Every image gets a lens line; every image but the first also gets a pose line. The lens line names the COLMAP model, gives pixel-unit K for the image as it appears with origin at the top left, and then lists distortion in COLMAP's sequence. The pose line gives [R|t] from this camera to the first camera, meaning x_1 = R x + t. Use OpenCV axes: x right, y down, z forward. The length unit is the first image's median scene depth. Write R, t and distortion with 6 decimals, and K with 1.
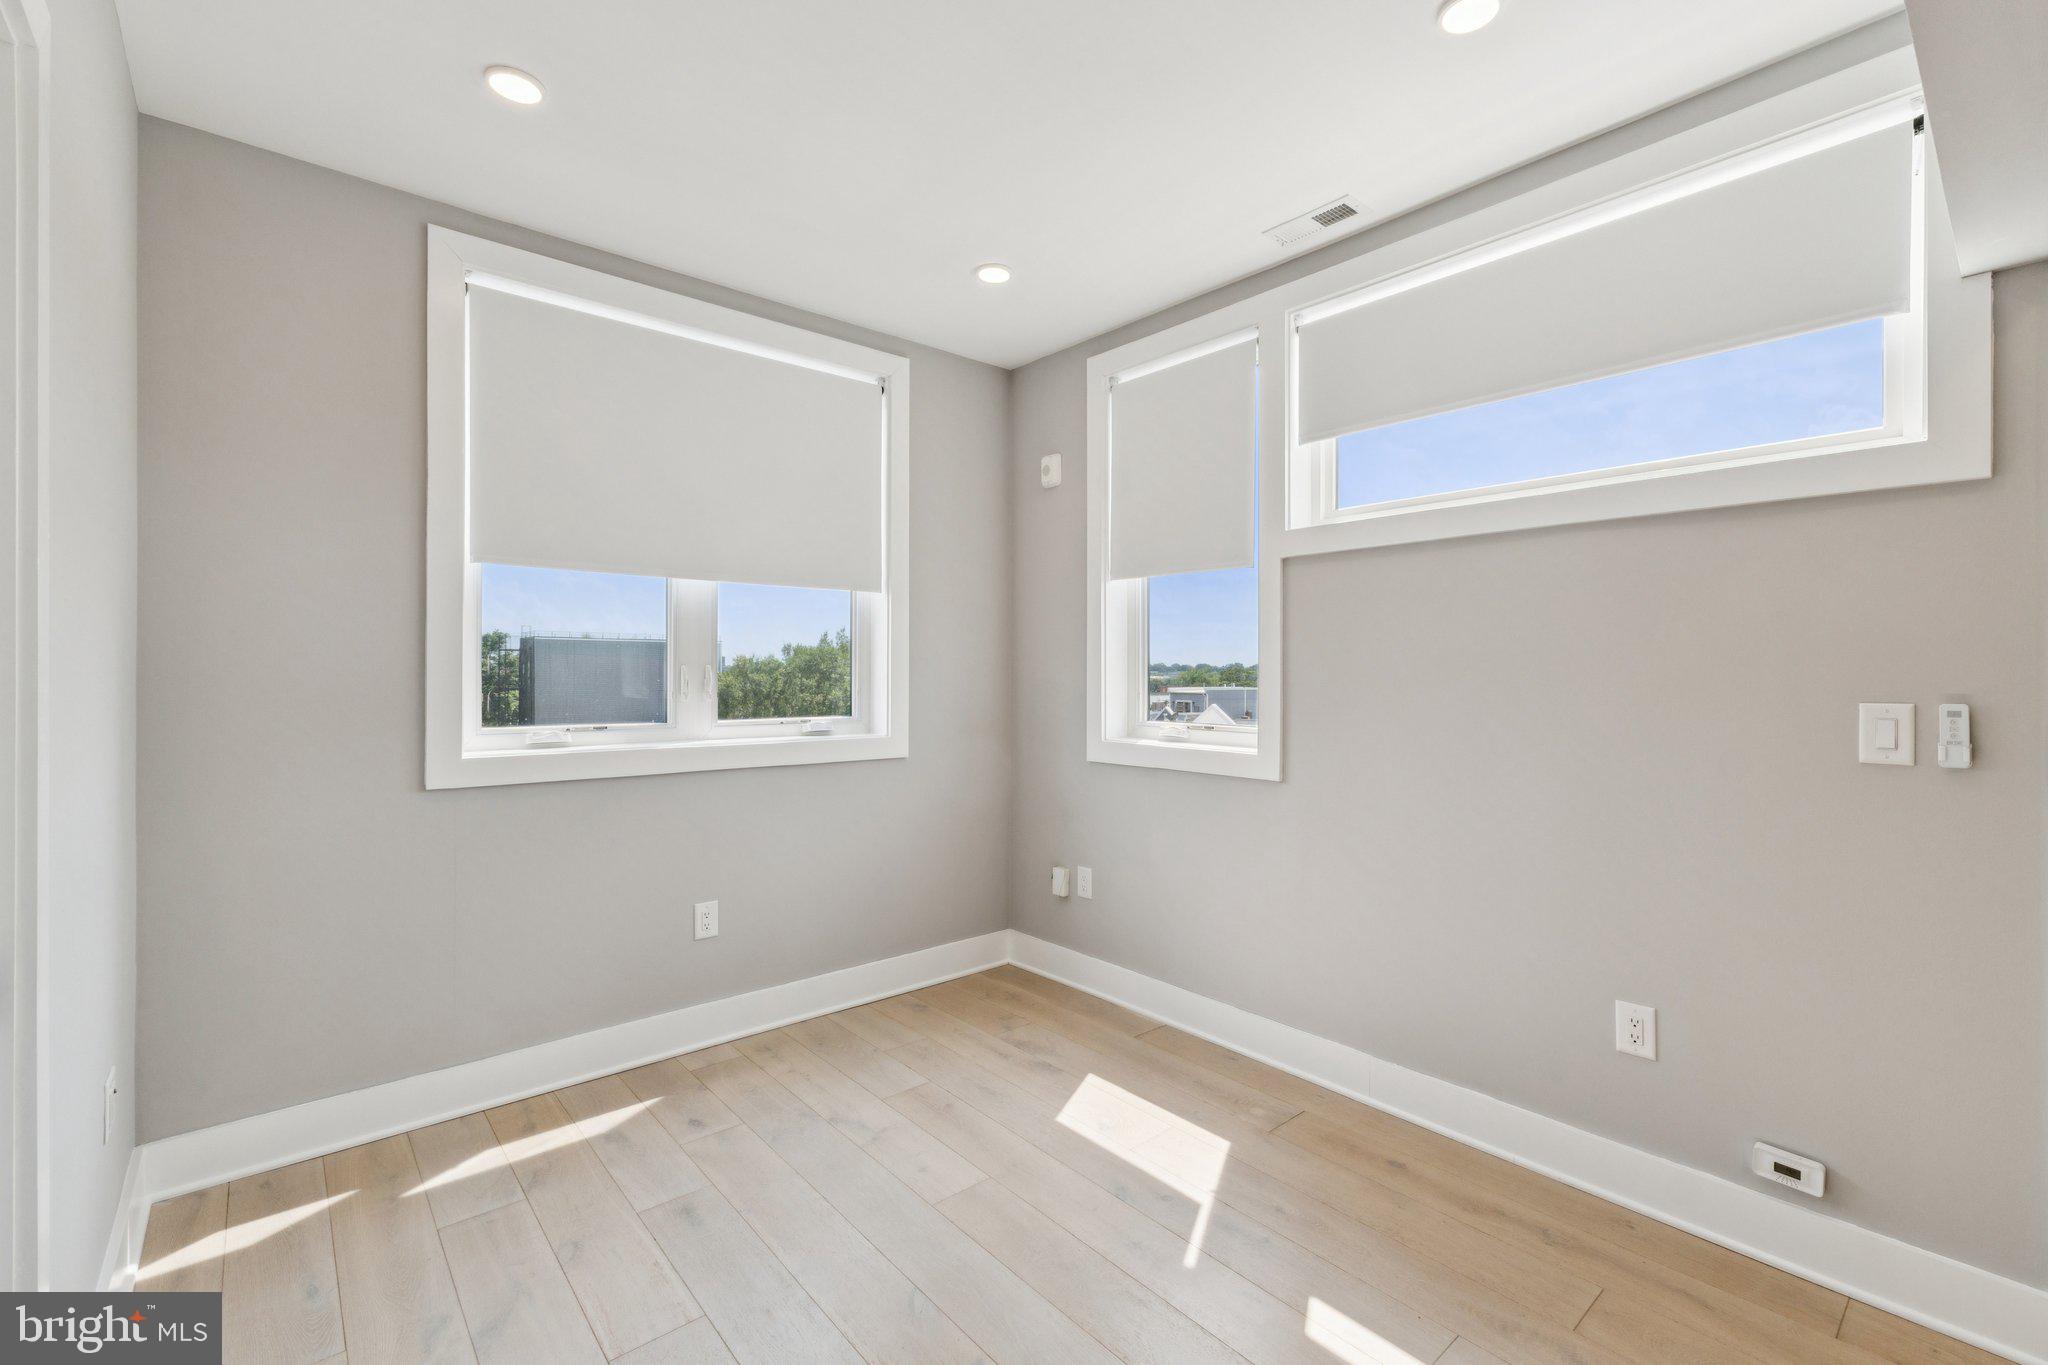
lens RADIAL K [[880.7, 0, 1029.4], [0, 880.7, 678.8], [0, 0, 1]] dist [0.011734, 0.000099]
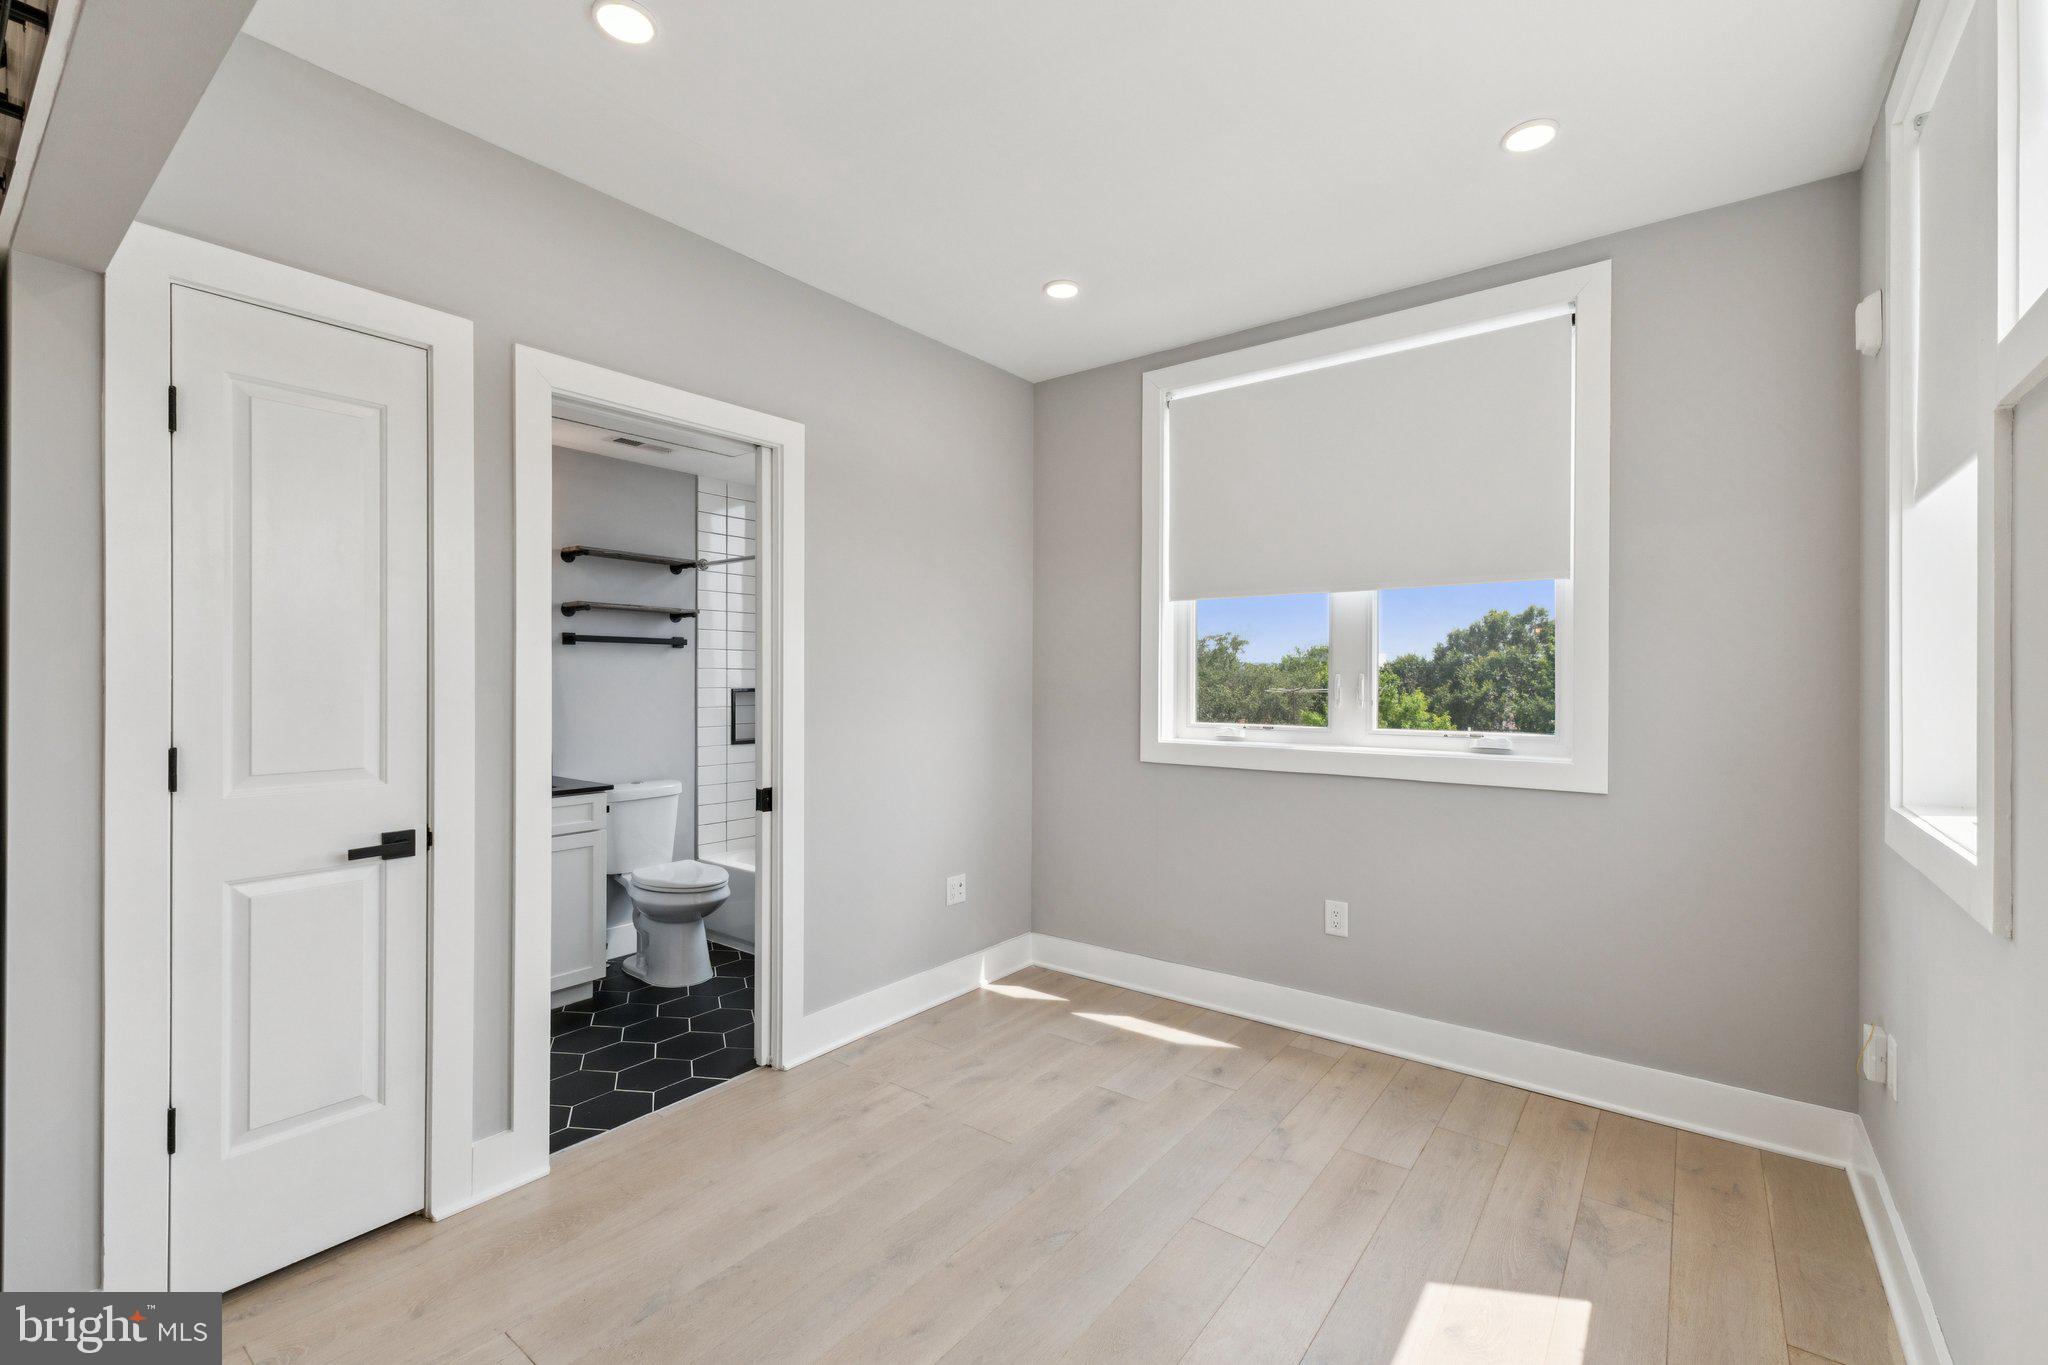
lens RADIAL K [[880.7, 0, 1025.0], [0, 880.7, 678.1], [0, 0, 1]] dist [0.011734, 0.000099]
pose [[0.205628, -0.002222, -0.978628, 0.651047], [-0.007334, 0.999966, -0.003811, -0.003602], [0.978603, 0.007961, 0.205605, 0.478641]]
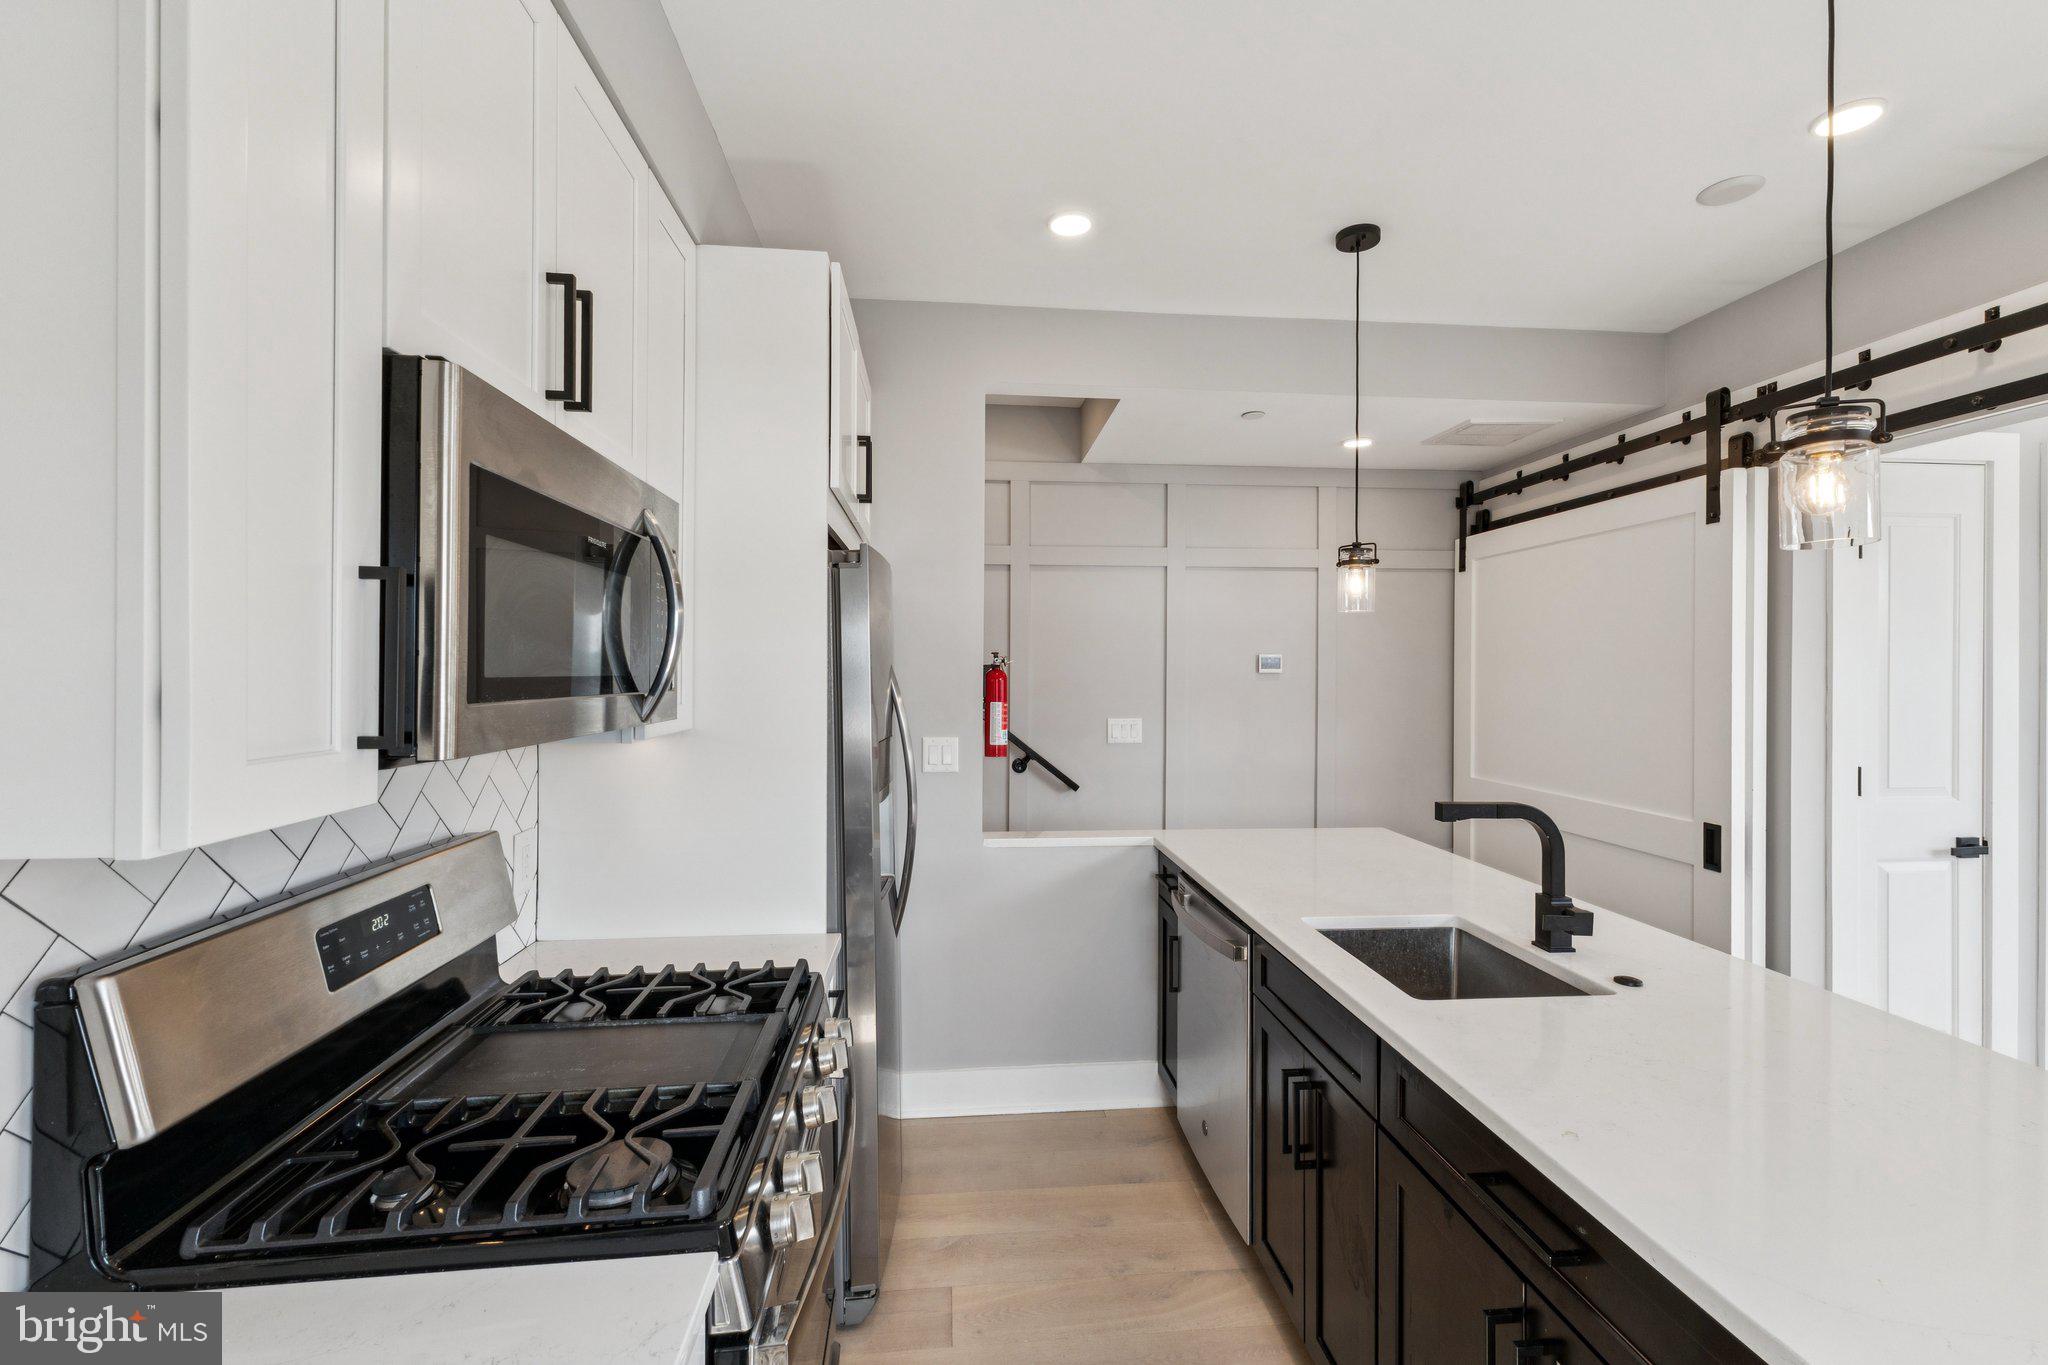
lens RADIAL K [[880.7, 0, 1039.4], [0, 880.7, 672.2], [0, 0, 1]] dist [0.011734, 0.000099]
pose [[-0.568463, -0.000855, -0.822708, 1.210203], [-0.009964, 0.999933, 0.005846, -0.053208], [0.822649, 0.011521, -0.568433, -0.175221]]
